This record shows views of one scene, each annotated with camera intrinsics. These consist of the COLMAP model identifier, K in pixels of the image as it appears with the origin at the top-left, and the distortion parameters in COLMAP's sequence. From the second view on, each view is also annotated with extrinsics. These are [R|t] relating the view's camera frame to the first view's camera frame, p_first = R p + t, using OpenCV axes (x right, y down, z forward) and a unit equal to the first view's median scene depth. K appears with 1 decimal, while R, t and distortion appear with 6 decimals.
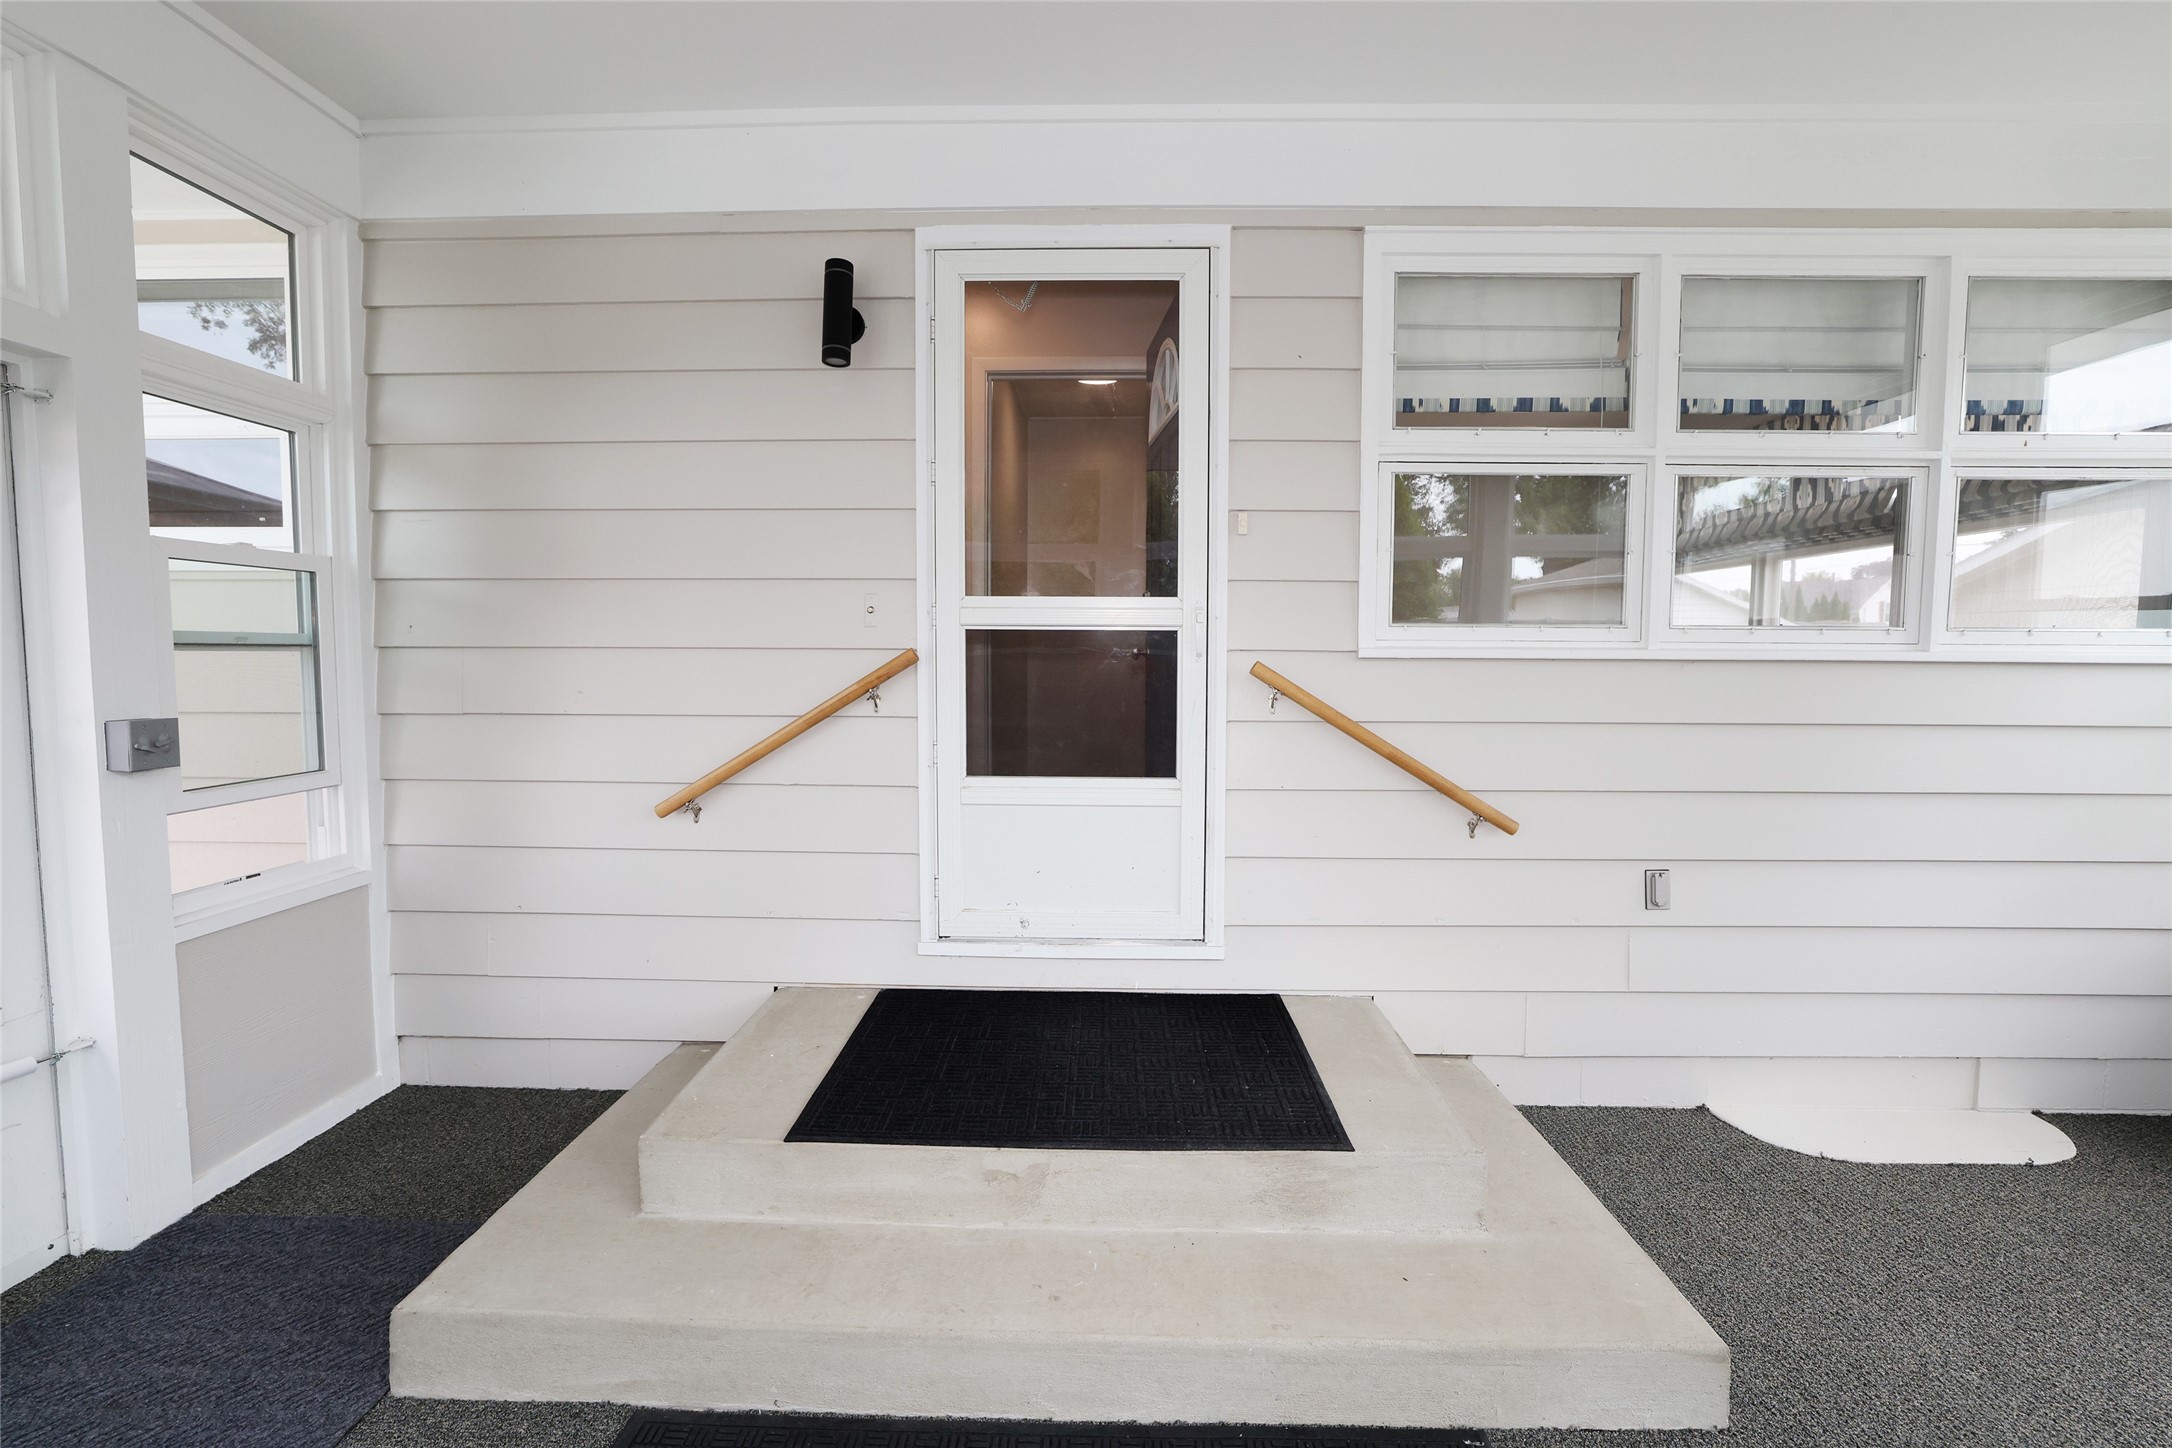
lens RADIAL K [[941.5, 0, 1087.6], [0, 941.5, 709.0], [0, 0, 1]] dist [-0.011100, -0.000077]
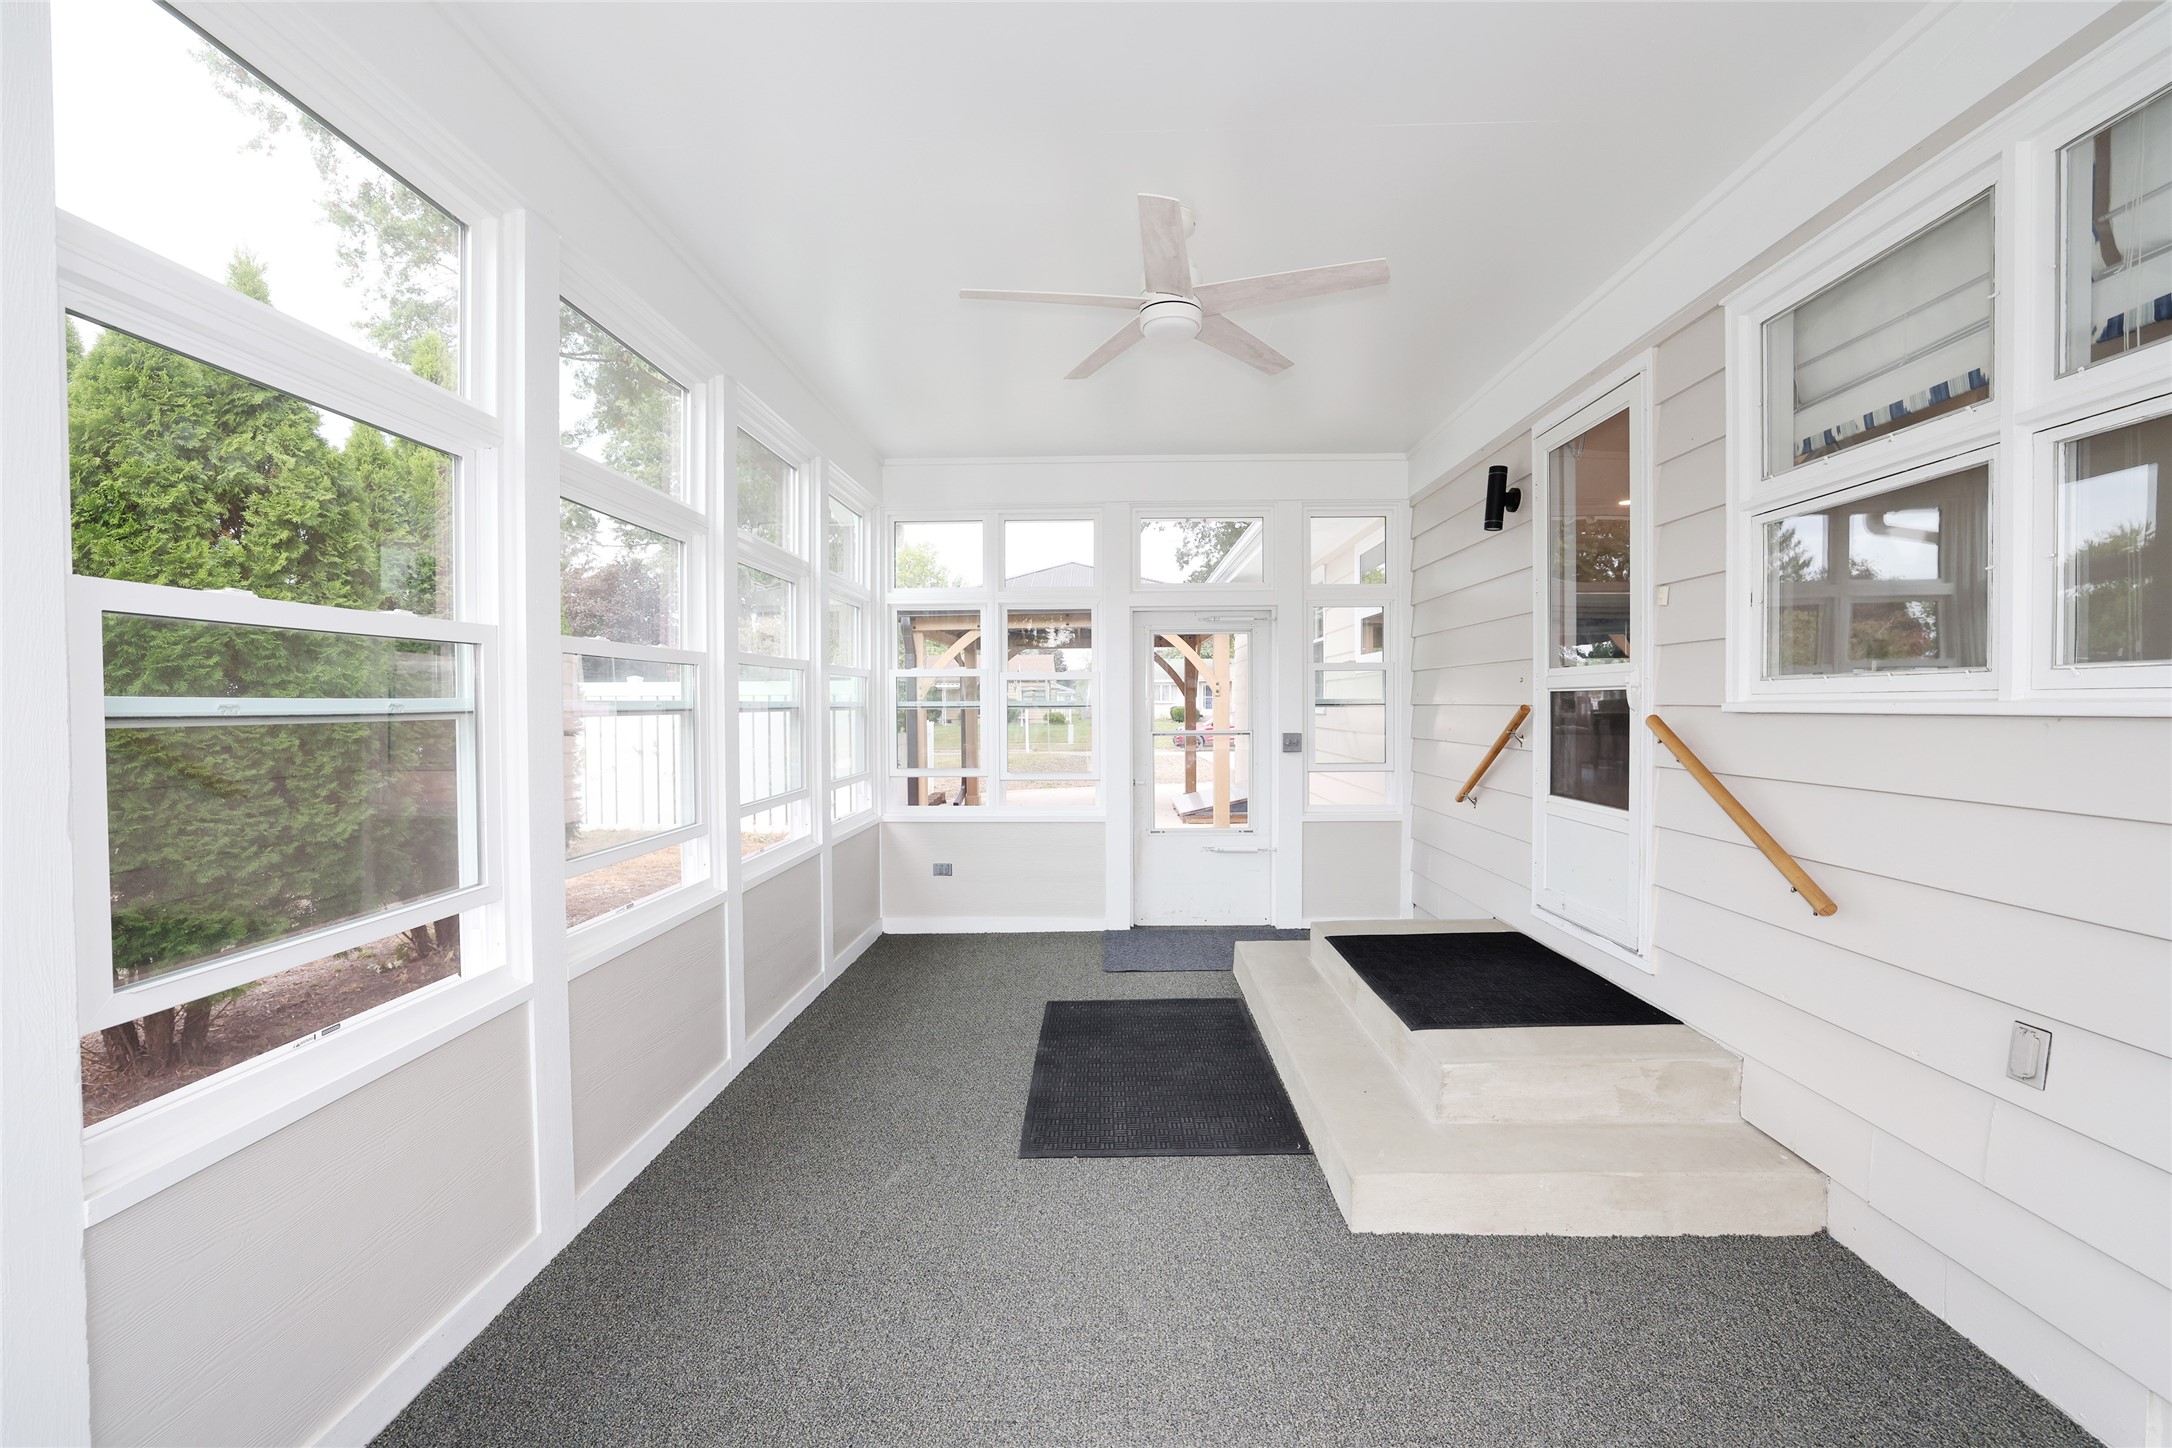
lens RADIAL K [[941.5, 0, 1091.9], [0, 941.5, 719.9], [0, 0, 1]] dist [-0.011100, -0.000077]
pose [[0.000623, 0.010249, -0.999947, 1.296603], [-0.059233, 0.998192, 0.010194, -0.015910], [0.998244, 0.059223, 0.001229, 0.311257]]
